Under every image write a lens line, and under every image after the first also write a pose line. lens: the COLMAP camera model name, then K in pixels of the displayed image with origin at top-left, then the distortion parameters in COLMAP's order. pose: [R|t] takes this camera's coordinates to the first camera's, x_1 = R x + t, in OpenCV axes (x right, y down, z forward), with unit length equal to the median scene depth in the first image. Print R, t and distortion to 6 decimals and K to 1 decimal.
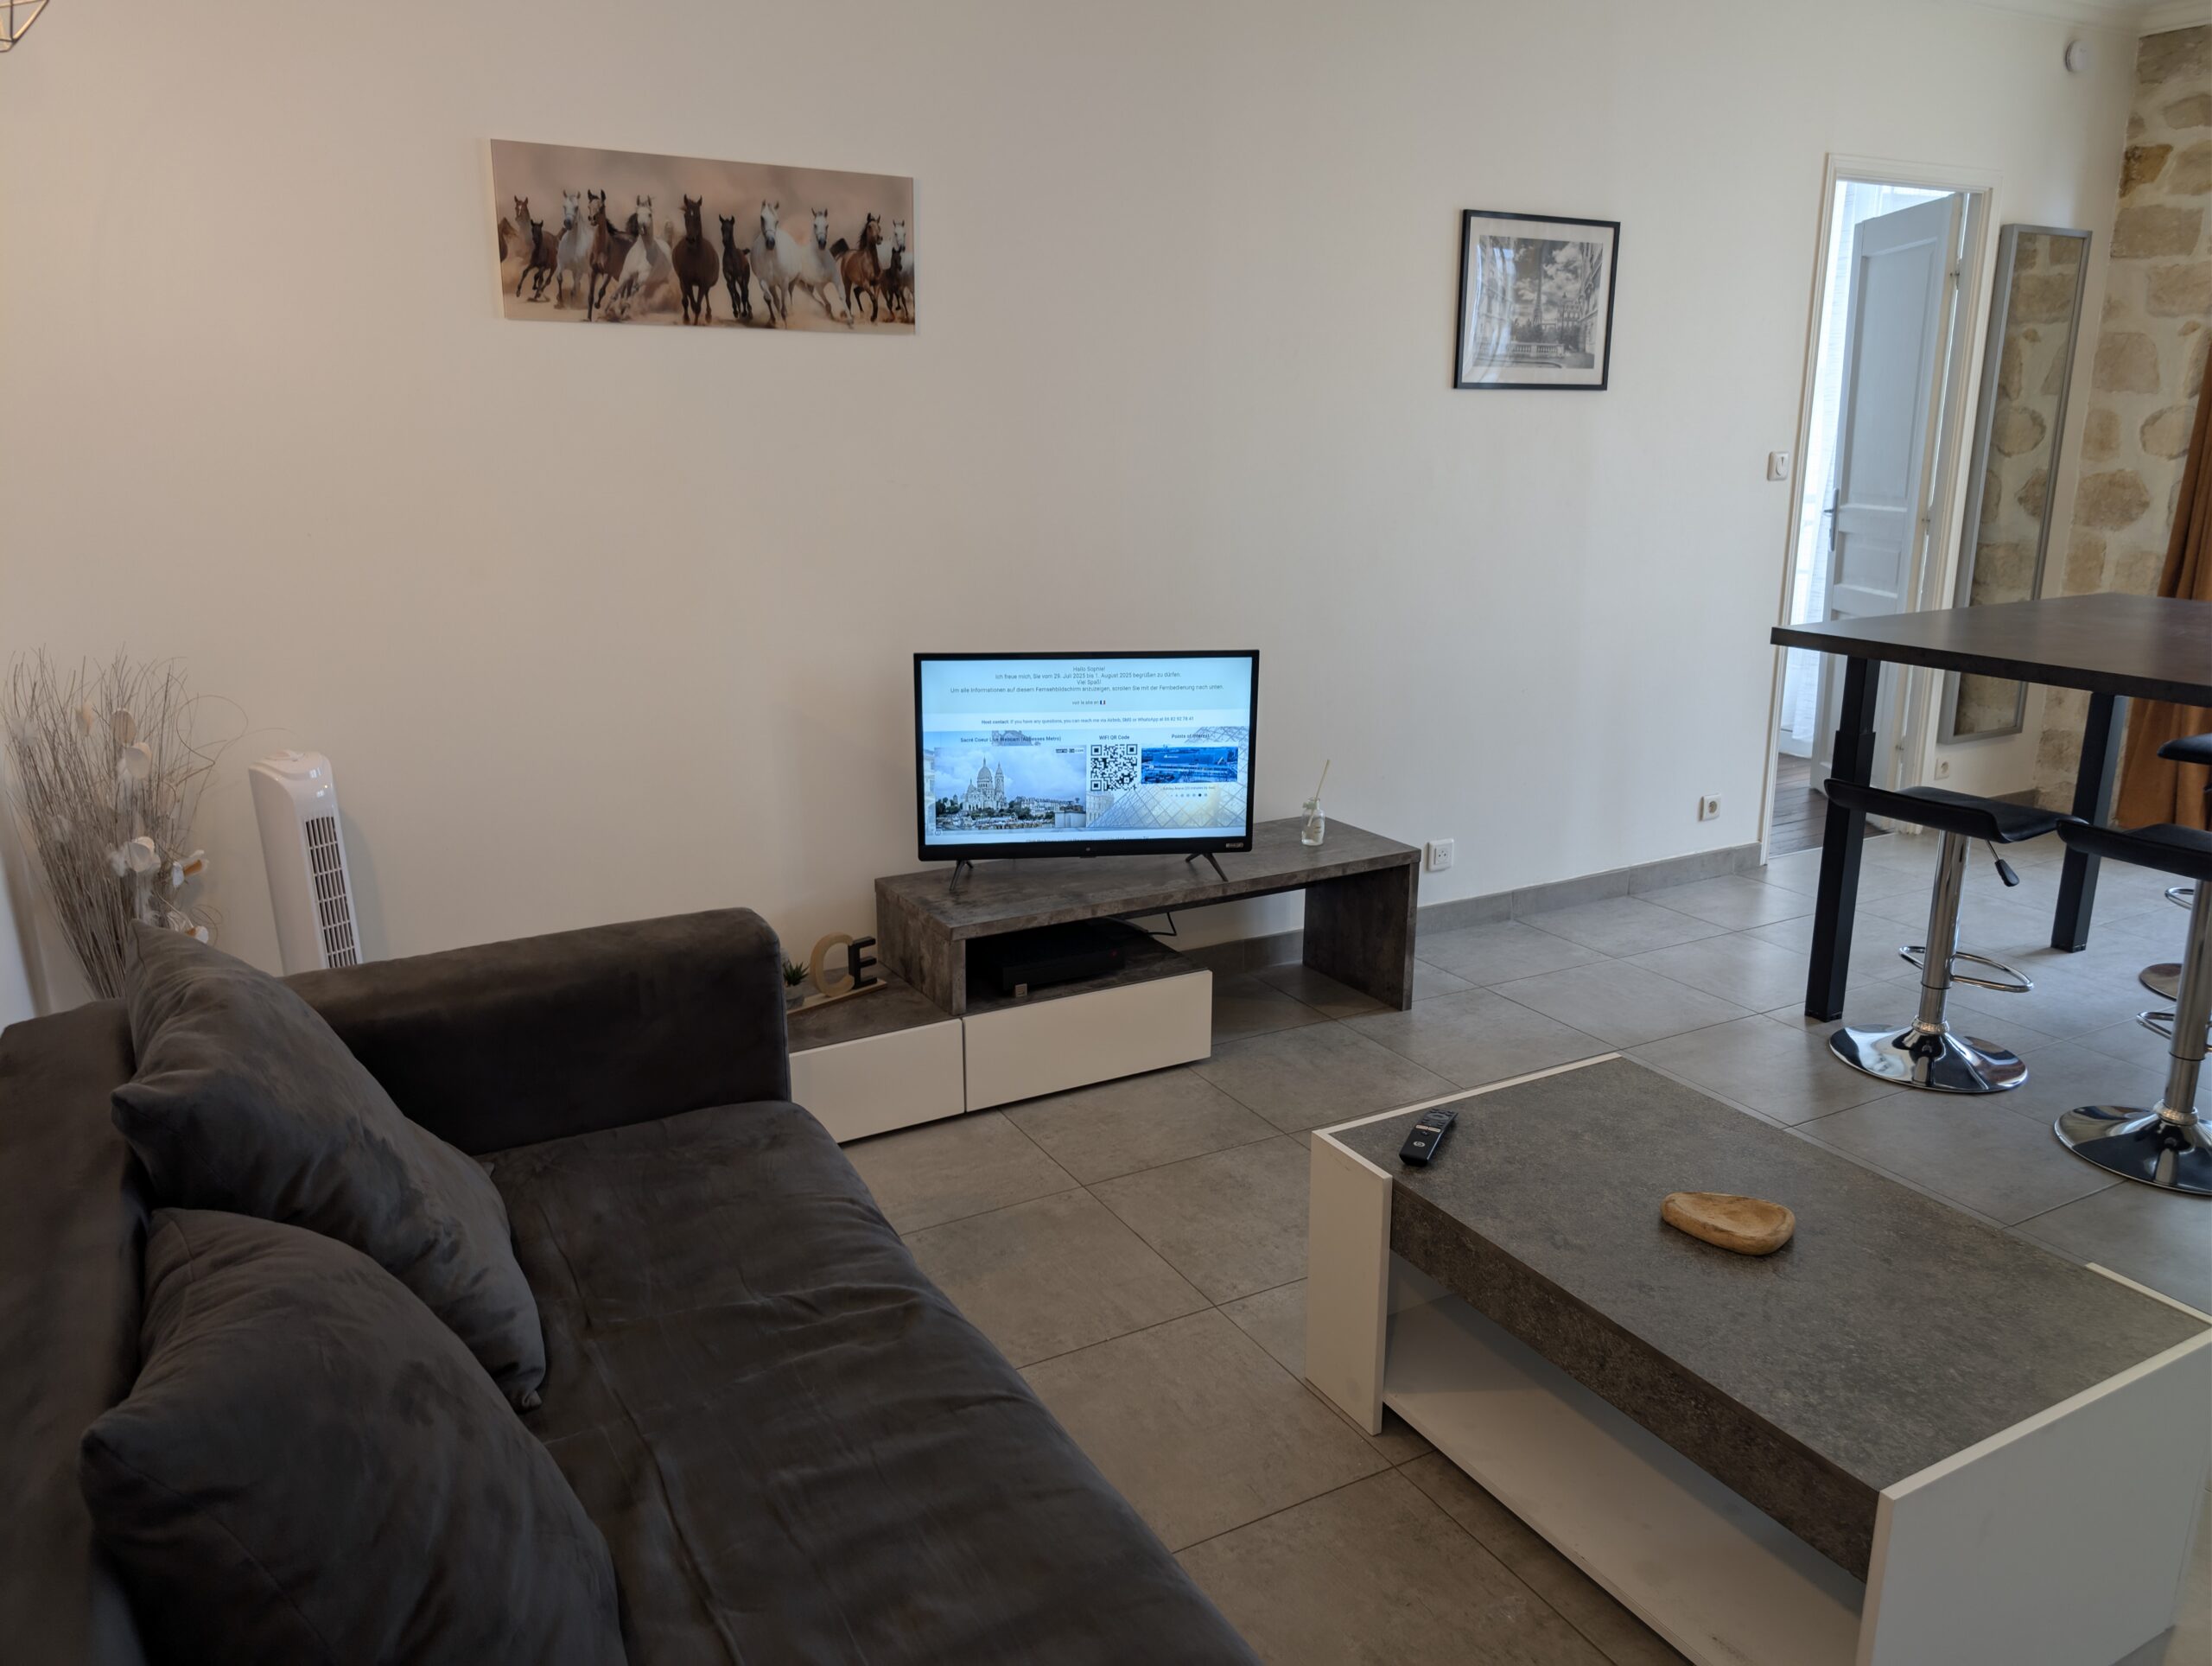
lens RADIAL K [[1588.4, 0, 1111.7], [0, 1588.4, 824.3], [0, 0, 1]] dist [0.003804, -0.005091]
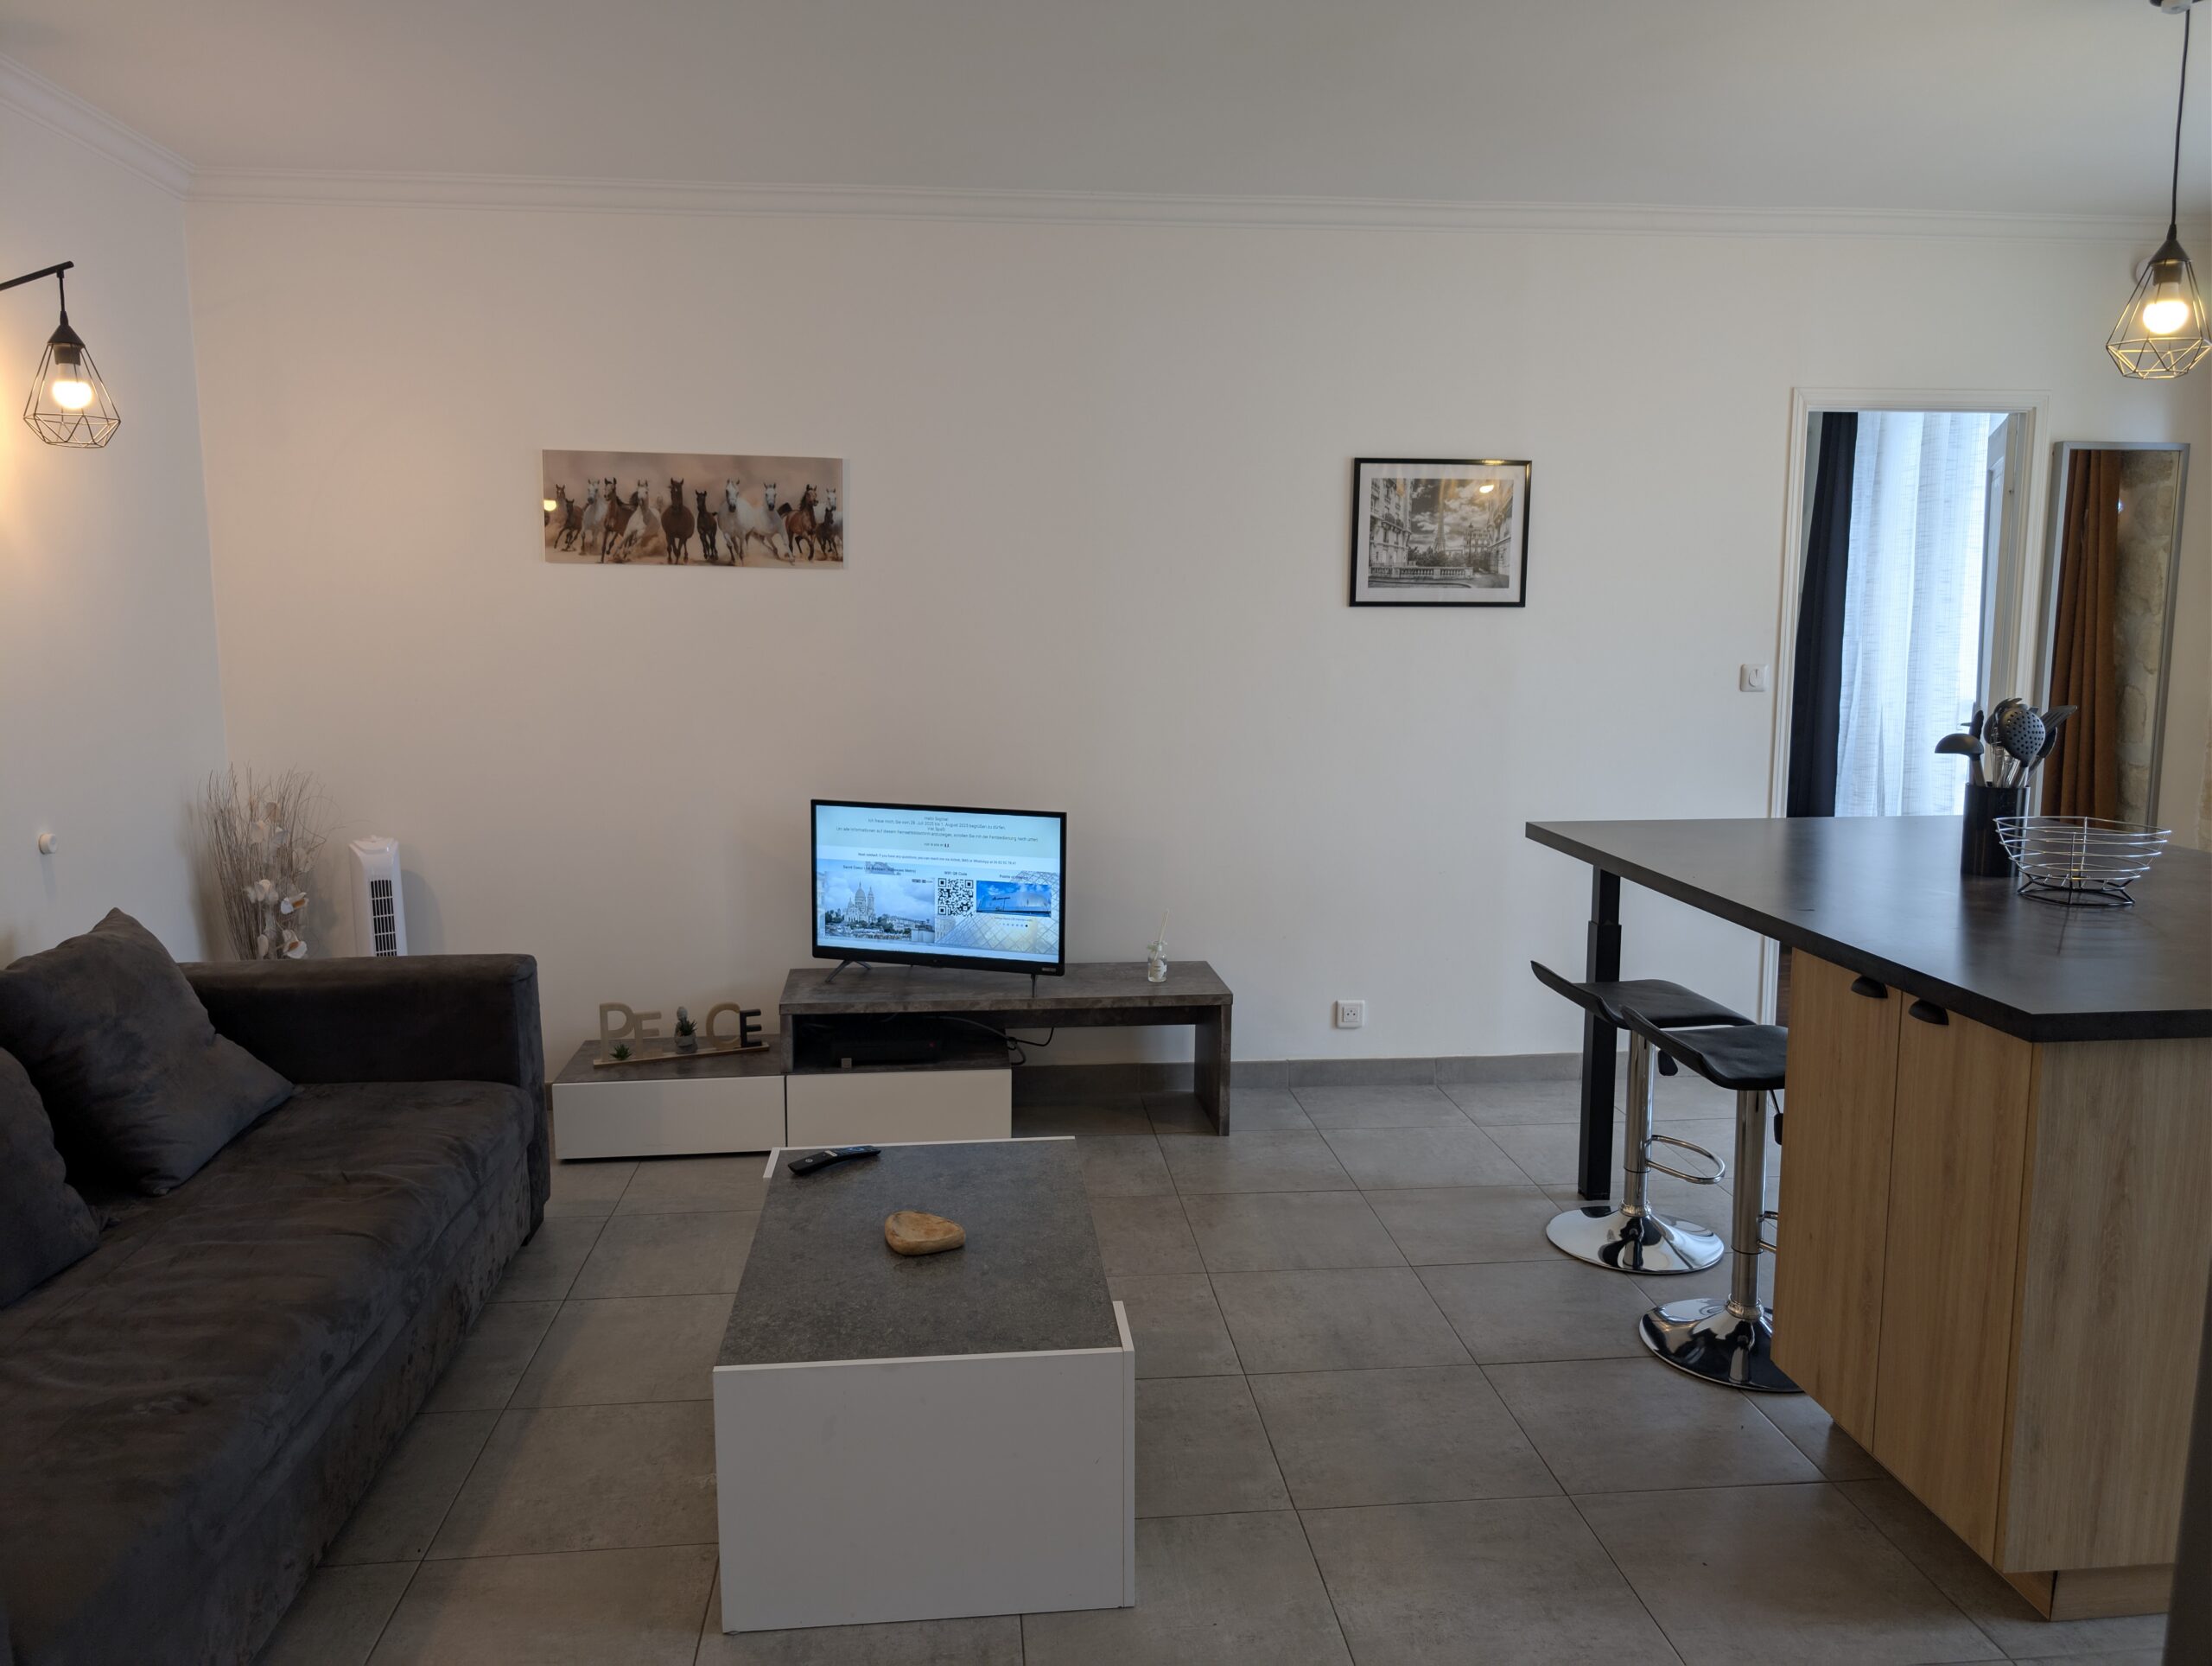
lens RADIAL K [[1554.1, 0, 1099.6], [0, 1554.1, 787.0], [0, 0, 1]] dist [0.043007, -0.073937]
pose [[0.920318, 0.048849, -0.388110, 0.611686], [-0.102786, 0.987506, -0.119444, 0.014025], [0.377426, 0.149819, 0.913840, -0.110579]]
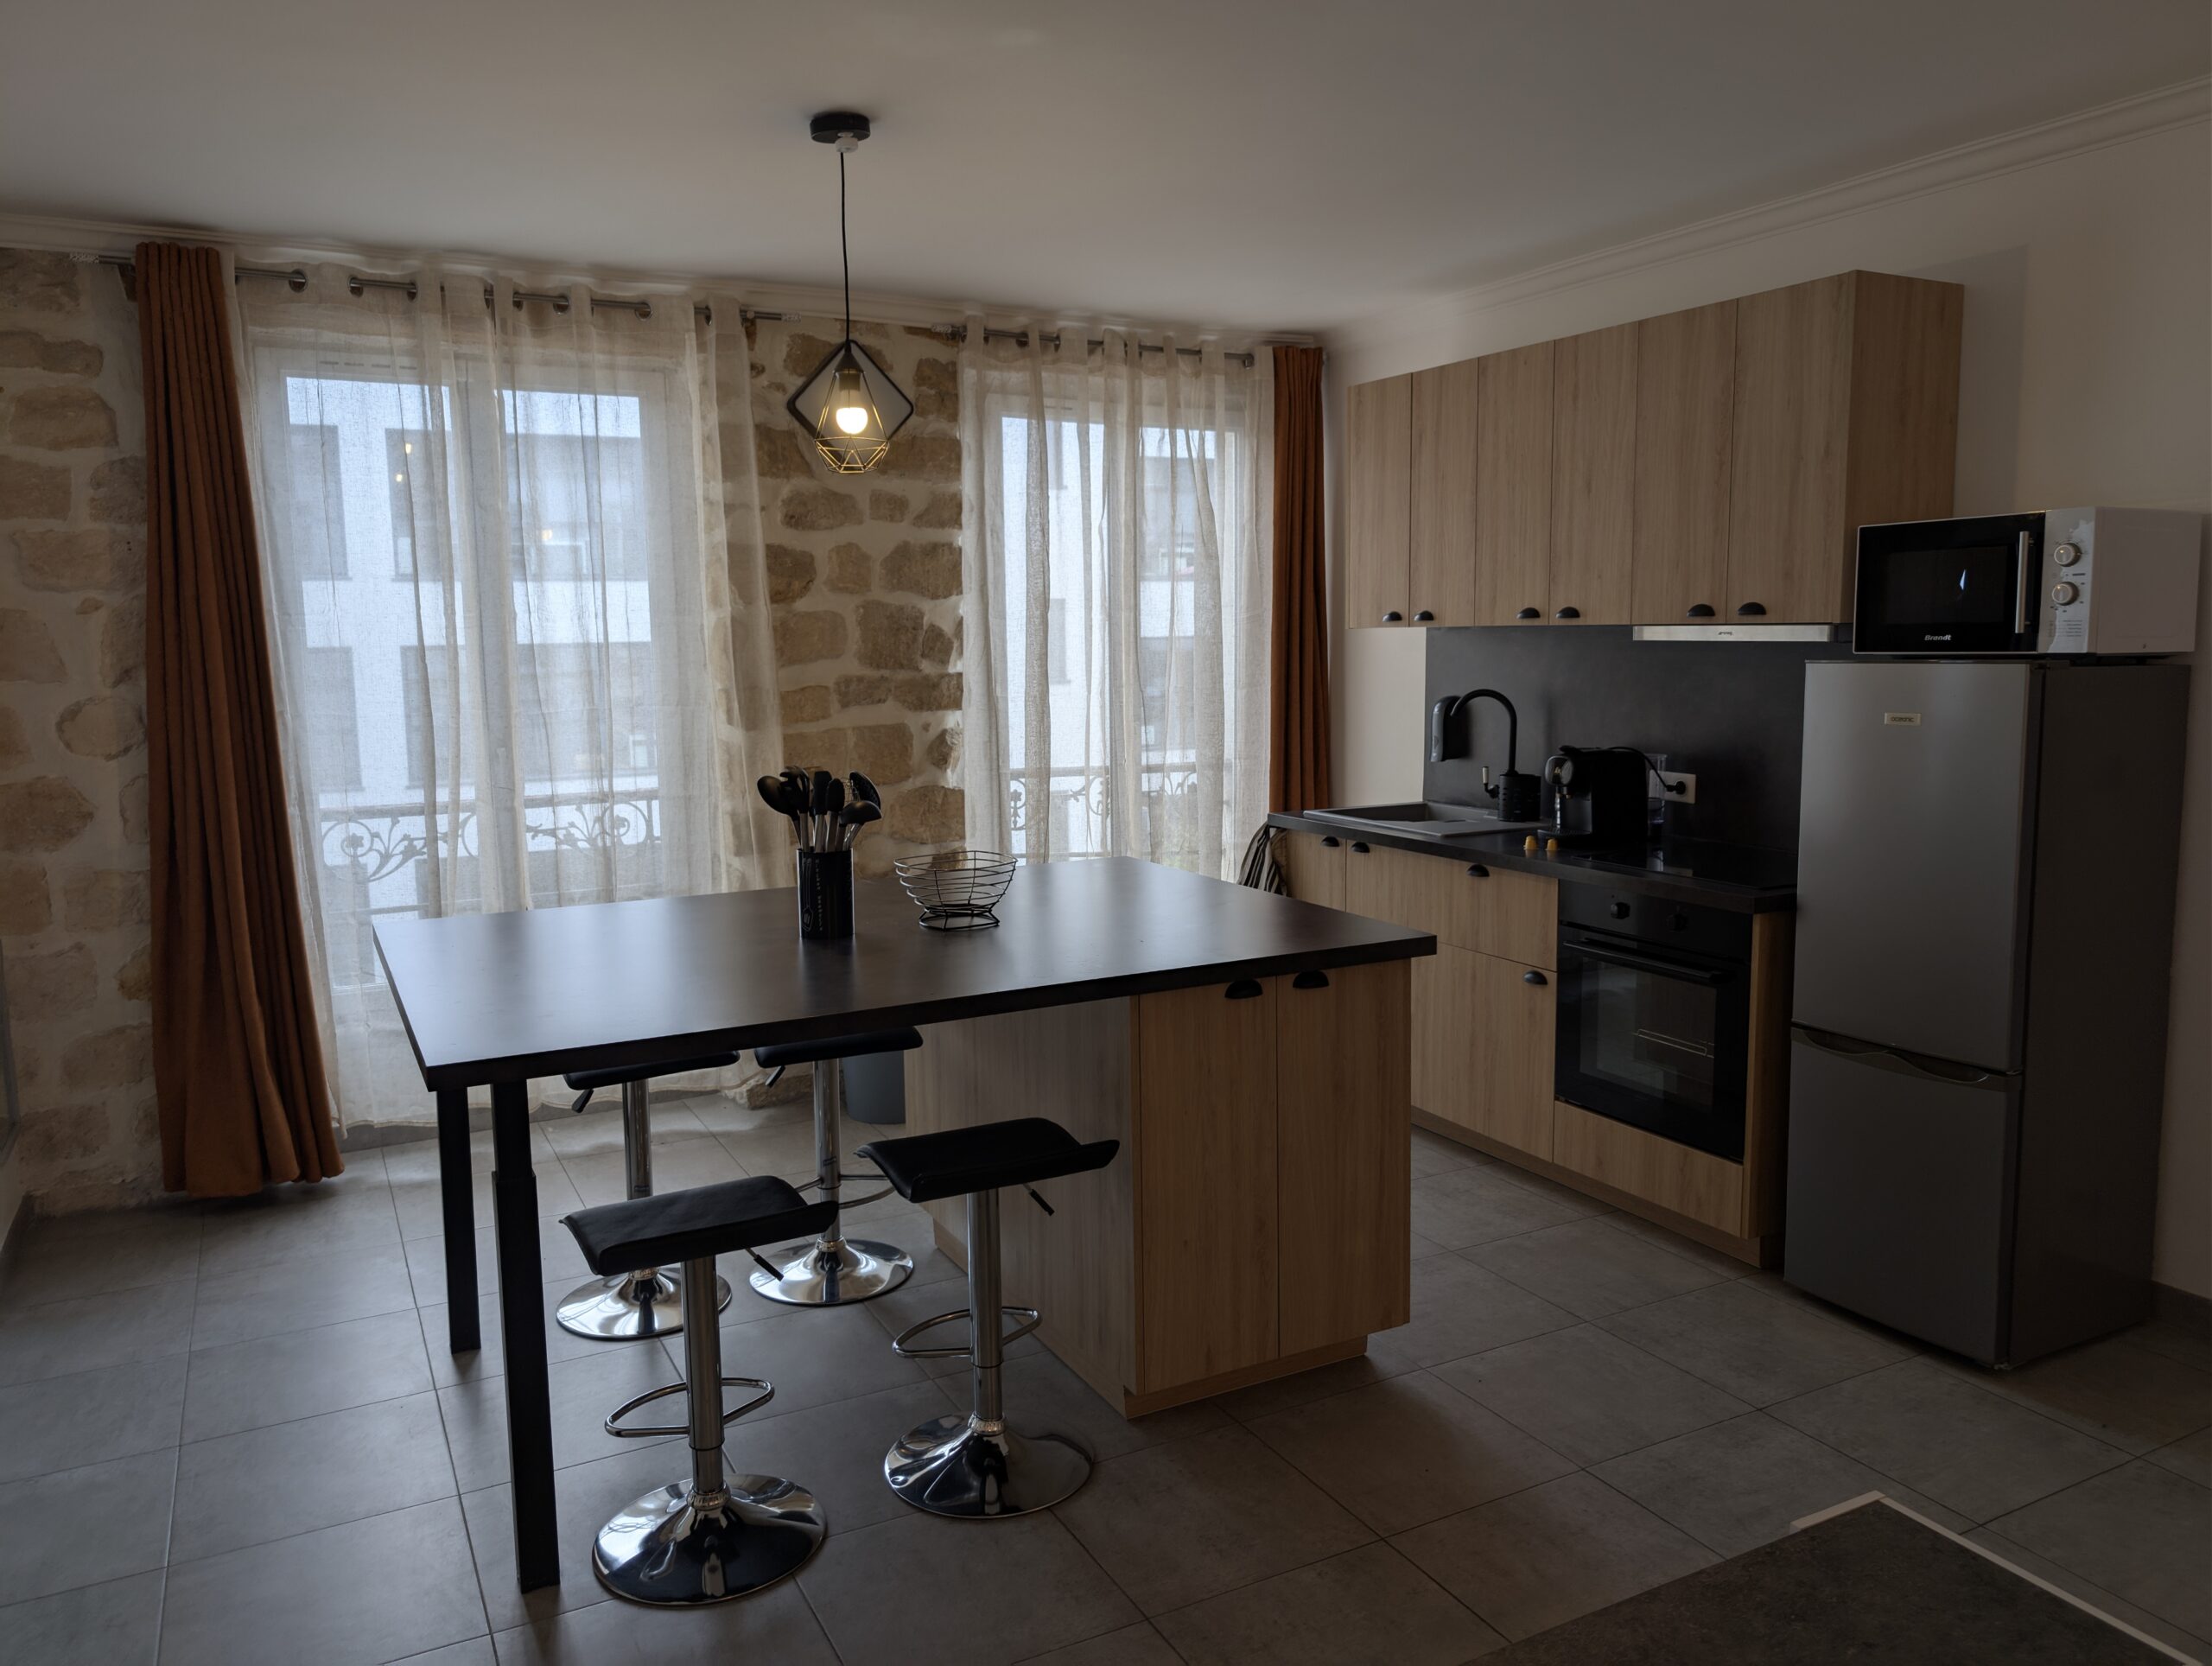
lens RADIAL K [[1567.7, 0, 1106.0], [0, 1567.7, 833.0], [0, 0, 1]] dist [-0.001903, -0.002338]
pose [[0.007422, -0.123929, 0.992263, -0.225110], [0.268798, 0.956016, 0.117391, -0.237268], [-0.963168, 0.265847, 0.040408, 0.759163]]
